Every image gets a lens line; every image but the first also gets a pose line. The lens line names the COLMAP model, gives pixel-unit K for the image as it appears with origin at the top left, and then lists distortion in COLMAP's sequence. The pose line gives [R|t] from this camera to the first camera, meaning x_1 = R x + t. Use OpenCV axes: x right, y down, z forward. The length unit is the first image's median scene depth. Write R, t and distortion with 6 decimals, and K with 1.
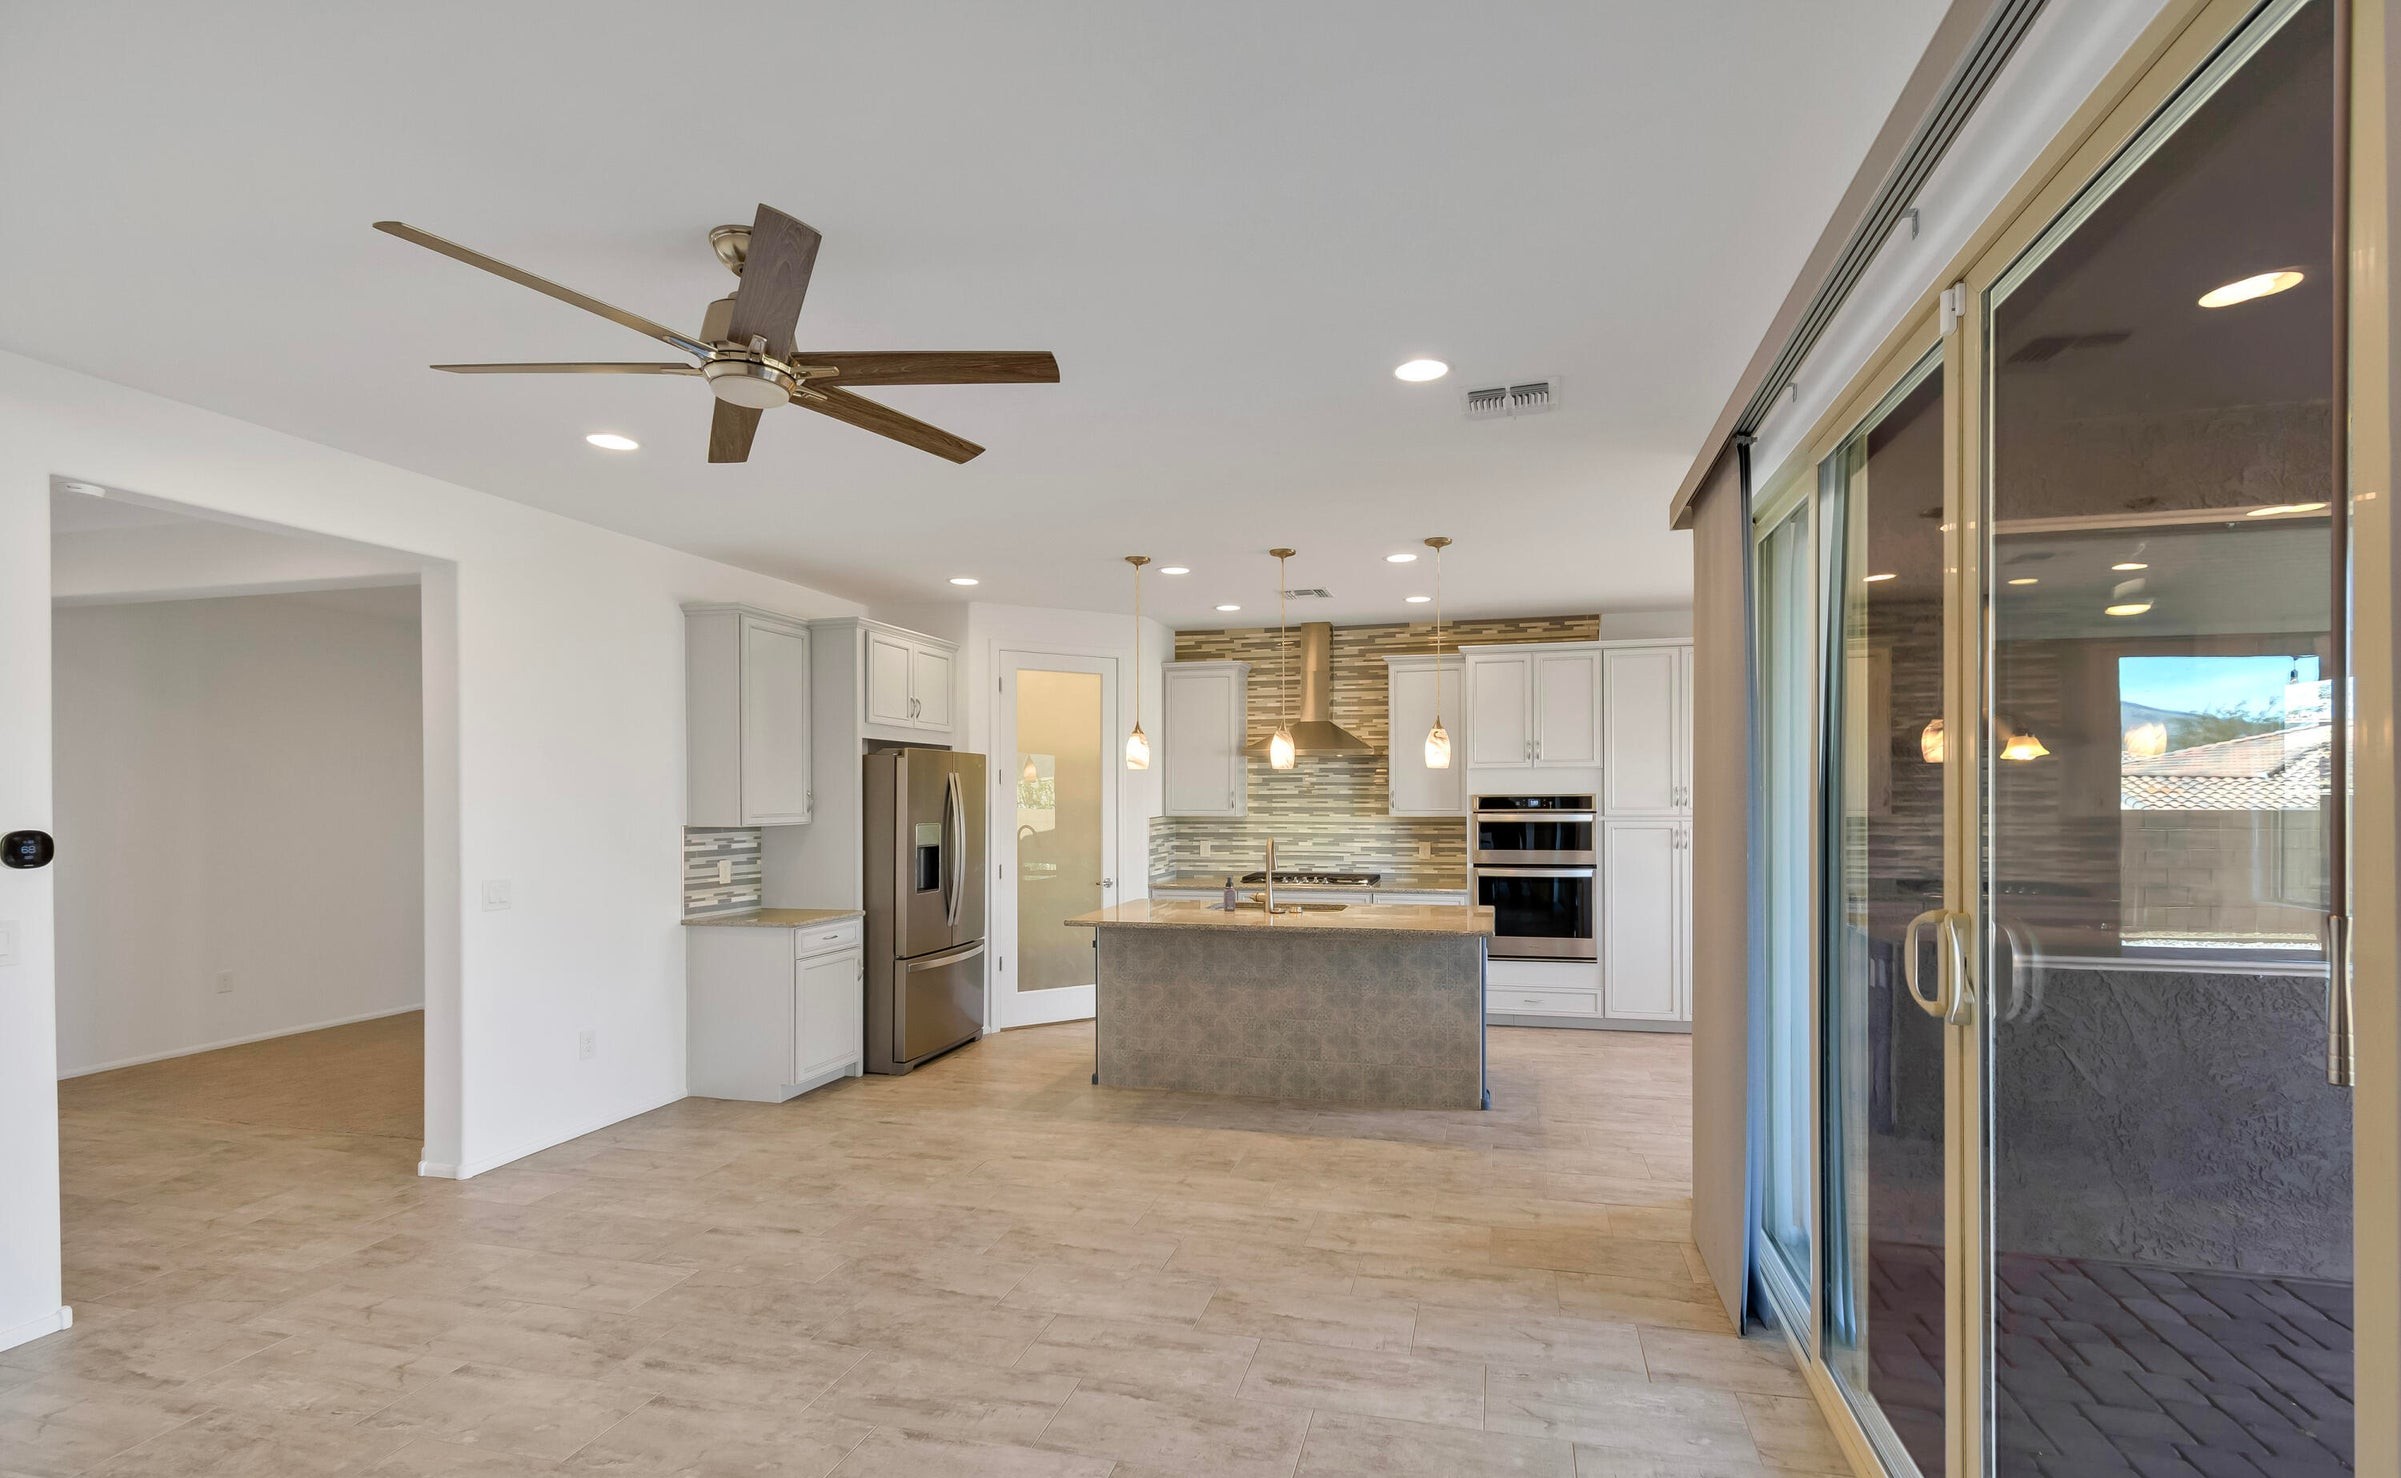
lens RADIAL K [[1088.1, 0, 1266.2], [0, 1088.1, 807.6], [0, 0, 1]] dist [0.006230, -0.003218]
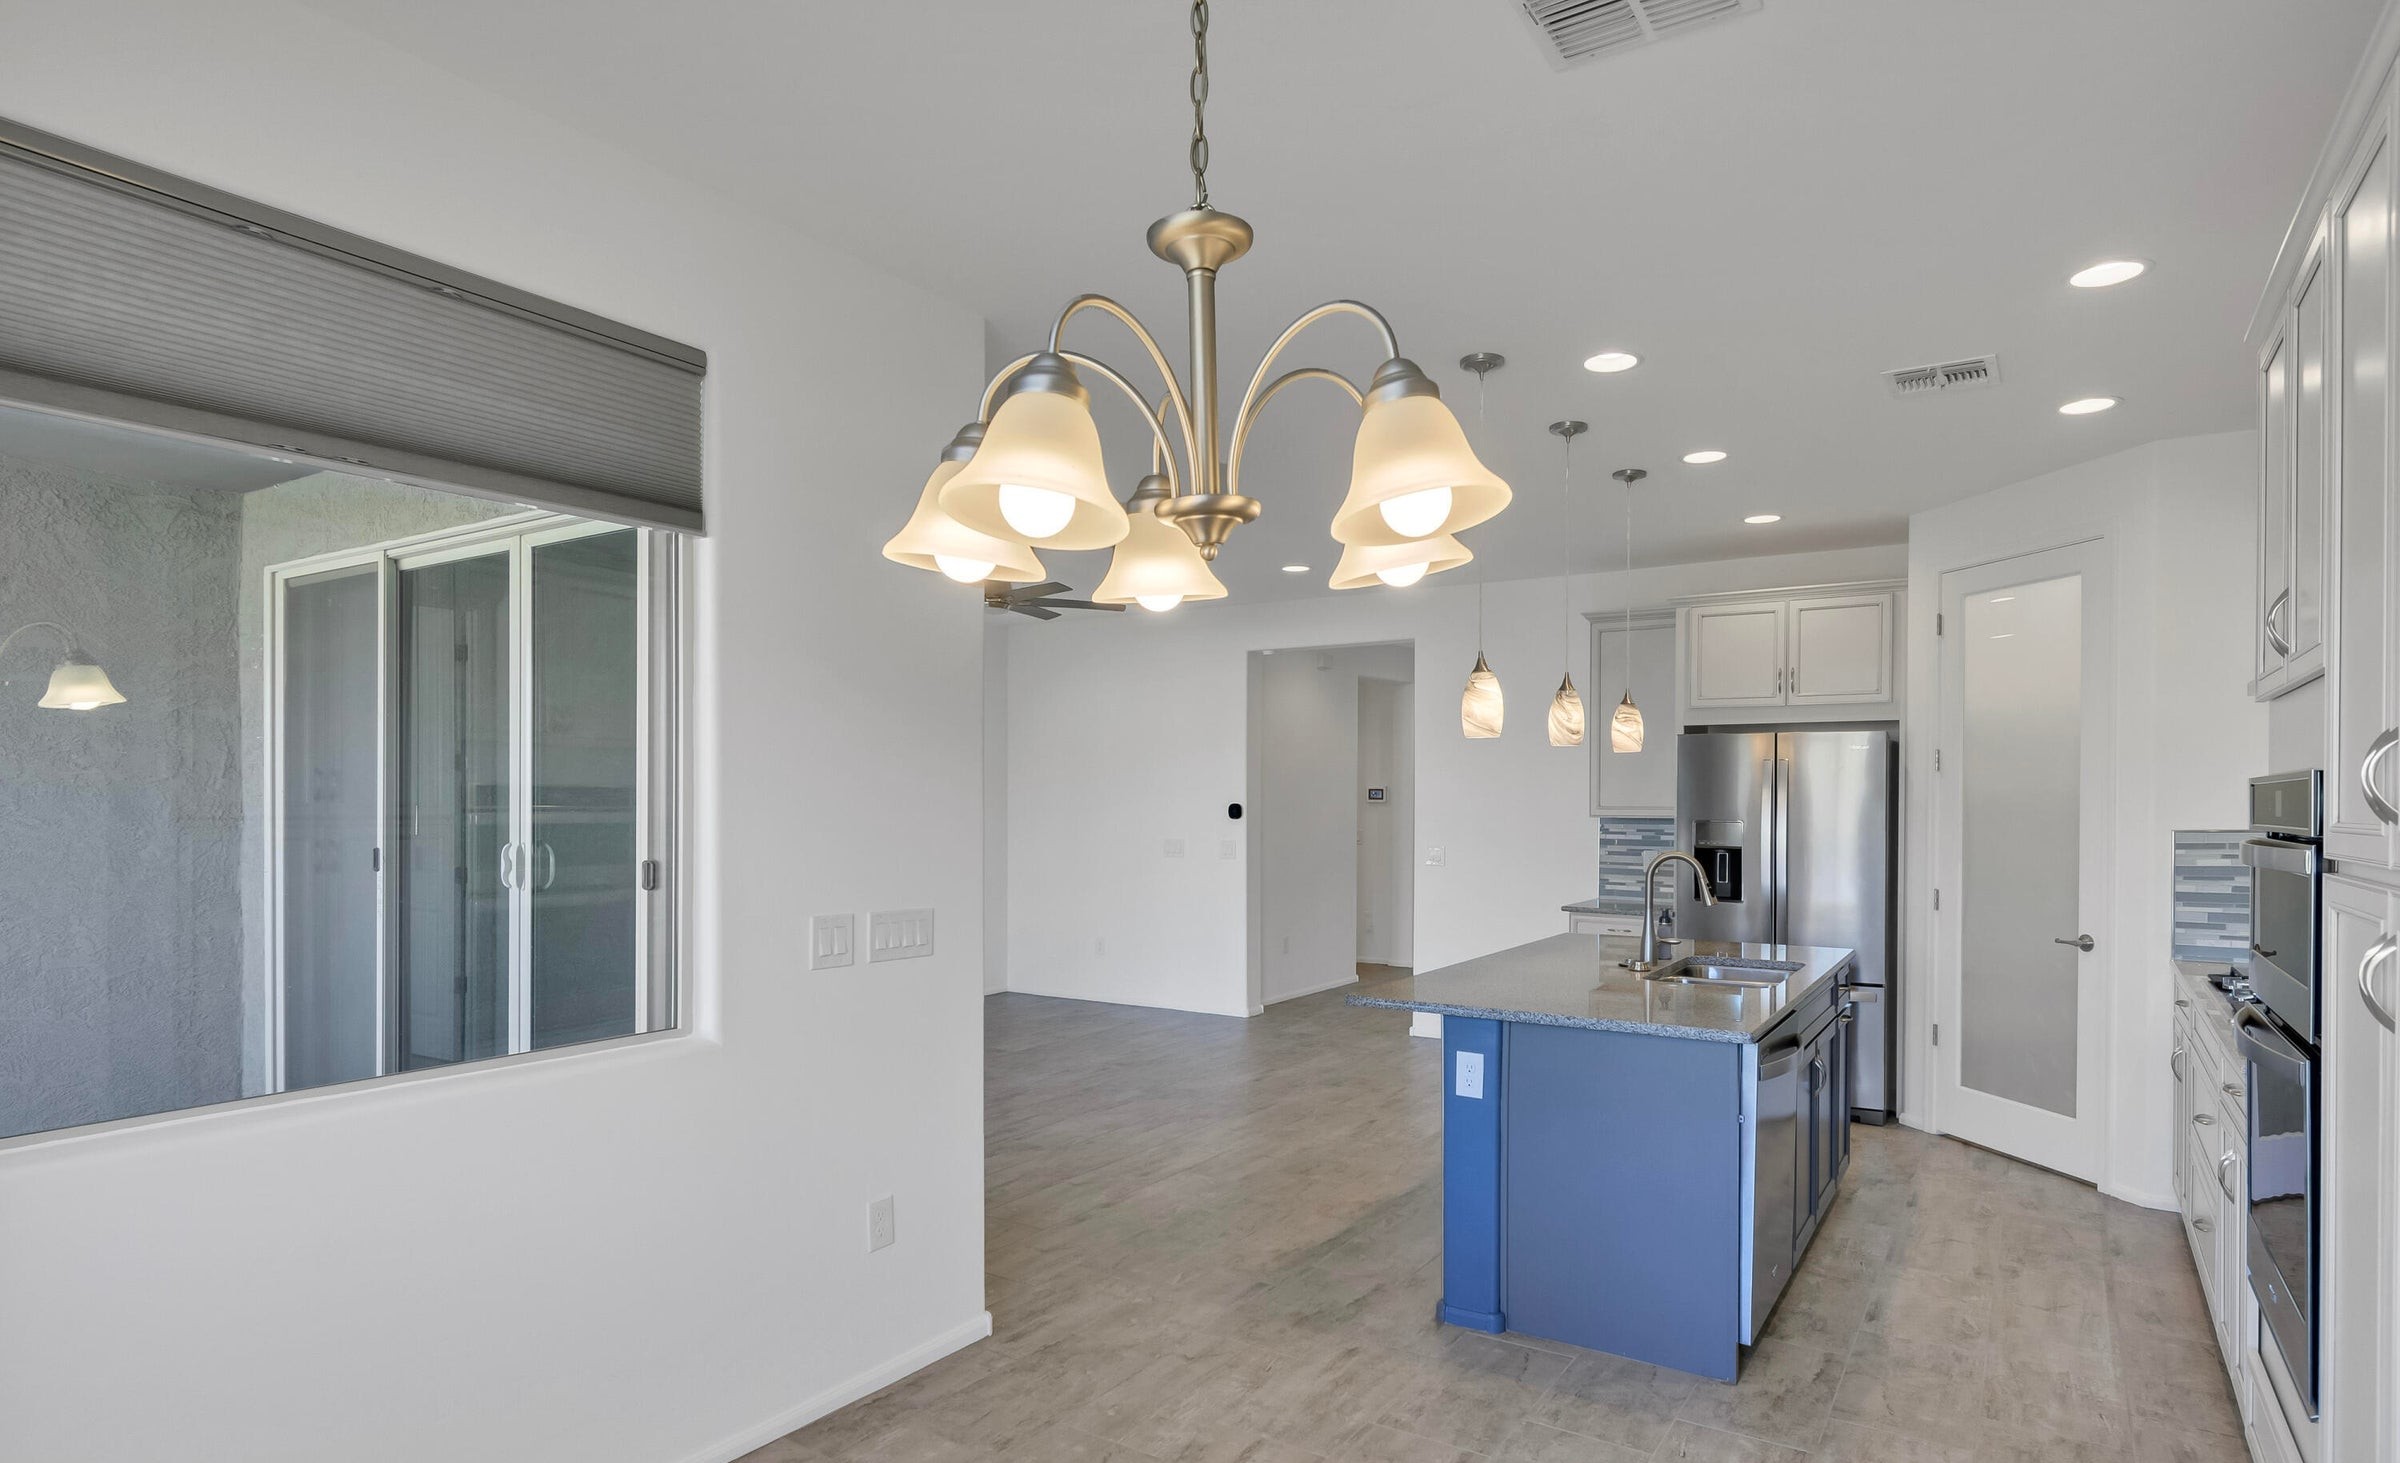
lens RADIAL K [[1291.7, 0, 1191.2], [0, 1291.7, 811.1], [0, 0, 1]] dist [0.006730, -0.007555]
pose [[-0.368780, 0.011290, -0.929448, 0.827569], [-0.013502, 0.999756, 0.017501, -0.005508], [0.929419, 0.019003, -0.368537, 1.043904]]
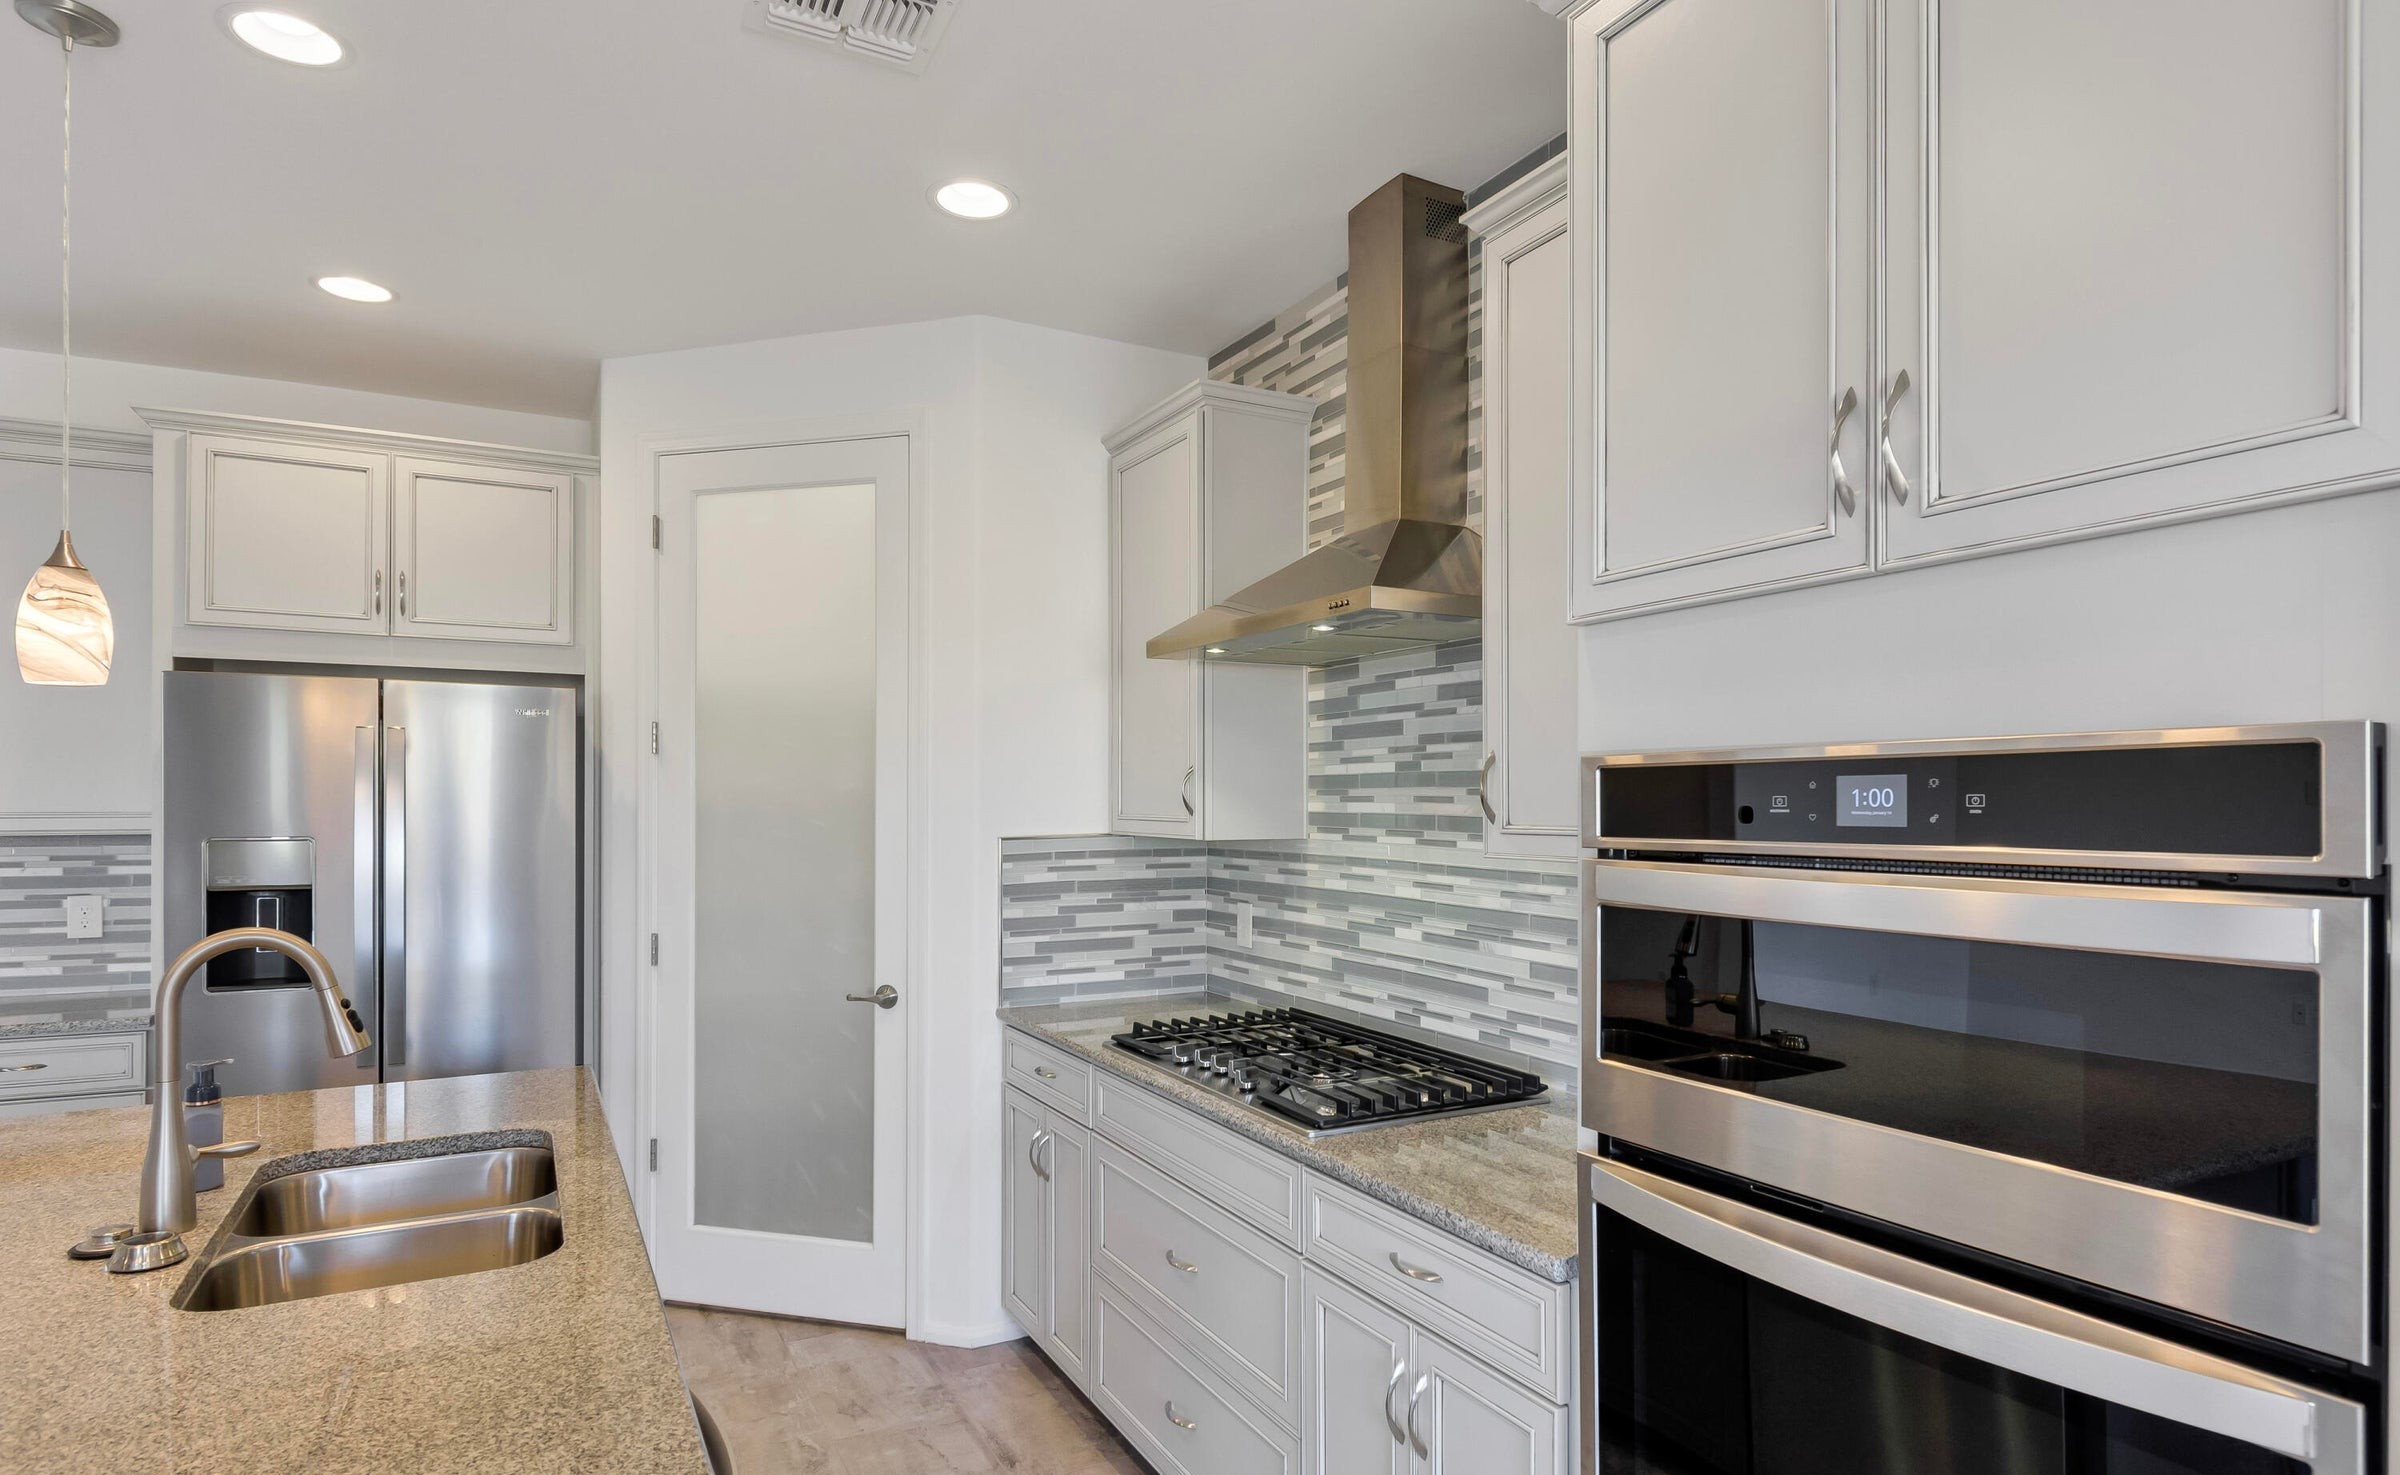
lens RADIAL K [[1304.6, 0, 1265.6], [0, 1304.6, 803.1], [0, 0, 1]] dist [0.006316, -0.003595]
pose [[0.665831, 0.004657, -0.746088, 0.396277], [-0.010882, 0.999935, -0.003470, -0.002962], [0.746023, 0.010429, 0.665838, 1.001435]]
